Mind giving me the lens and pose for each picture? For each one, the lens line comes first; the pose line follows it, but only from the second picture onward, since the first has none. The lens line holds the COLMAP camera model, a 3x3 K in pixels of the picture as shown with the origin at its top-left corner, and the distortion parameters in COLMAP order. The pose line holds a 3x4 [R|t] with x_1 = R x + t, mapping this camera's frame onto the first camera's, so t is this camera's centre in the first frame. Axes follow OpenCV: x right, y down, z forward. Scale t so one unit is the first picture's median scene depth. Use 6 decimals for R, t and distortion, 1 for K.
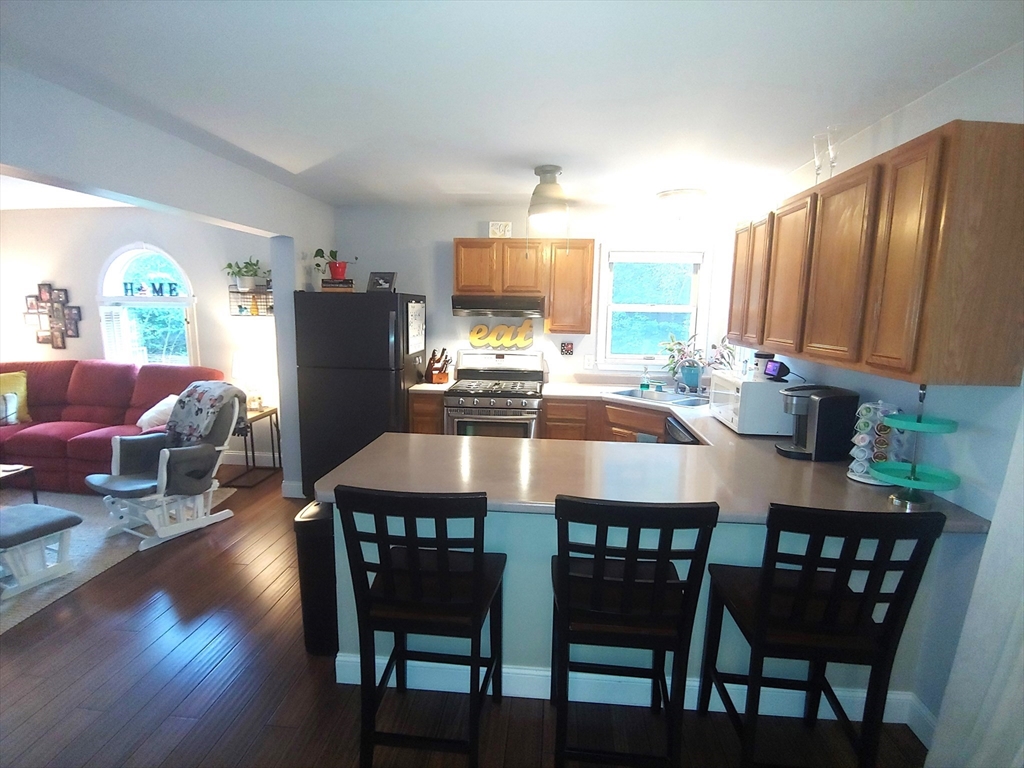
lens RADIAL K [[518.8, 0, 510.0], [0, 518.8, 391.3], [0, 0, 1]] dist [-0.013536, -0.000278]
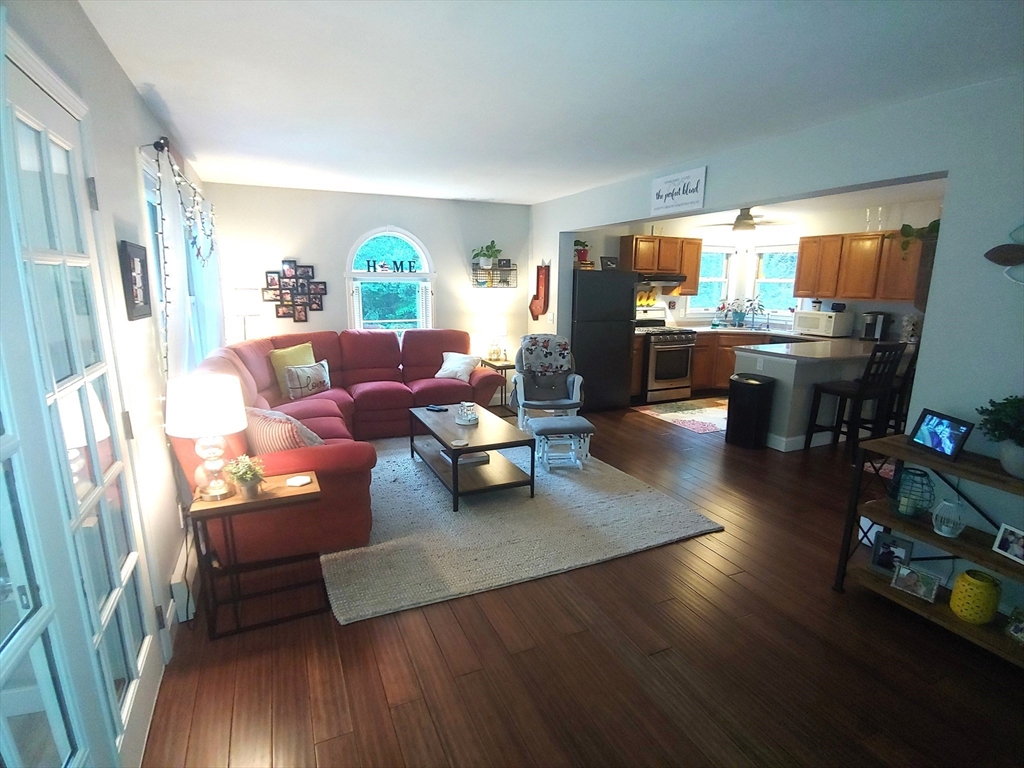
lens RADIAL K [[518.8, 0, 510.0], [0, 518.8, 391.3], [0, 0, 1]] dist [-0.013536, -0.000278]
pose [[0.868833, -0.112388, 0.482180, -1.064181], [0.087284, 0.993411, 0.074270, 0.018450], [-0.487350, -0.022441, 0.872918, -0.155985]]
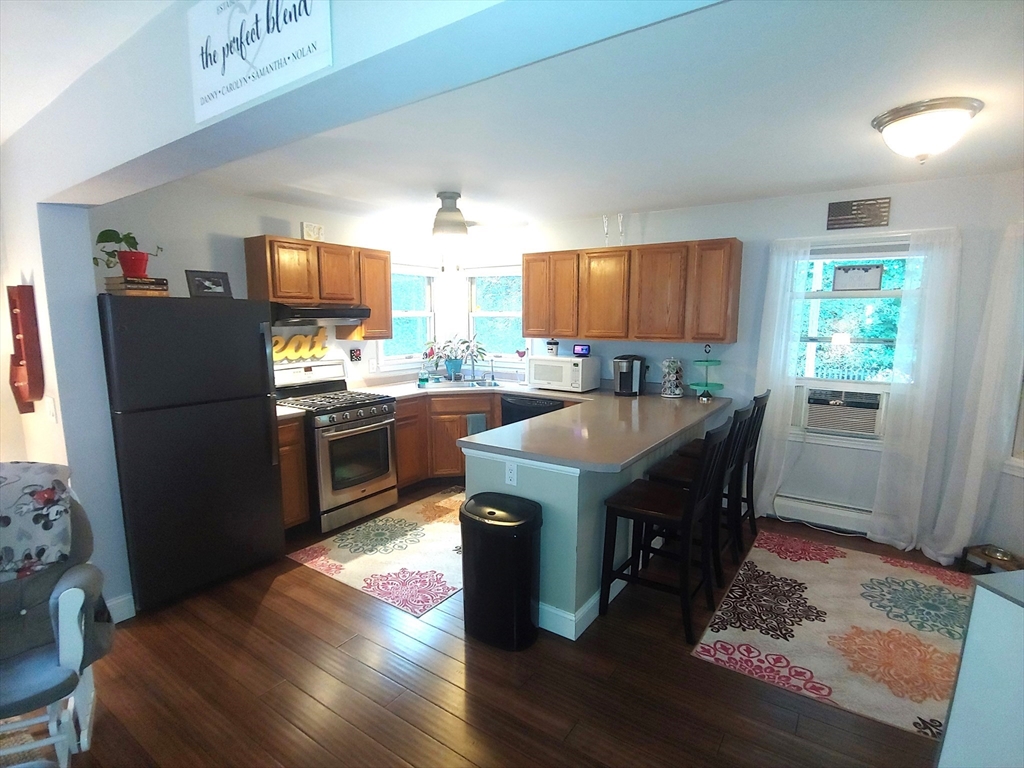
lens RADIAL K [[518.8, 0, 510.0], [0, 518.8, 391.3], [0, 0, 1]] dist [-0.013536, -0.000278]
pose [[0.491554, -0.142142, 0.859168, -0.585513], [0.151426, 0.985511, 0.076410, -0.041031], [-0.857581, 0.092541, 0.505956, 0.217752]]
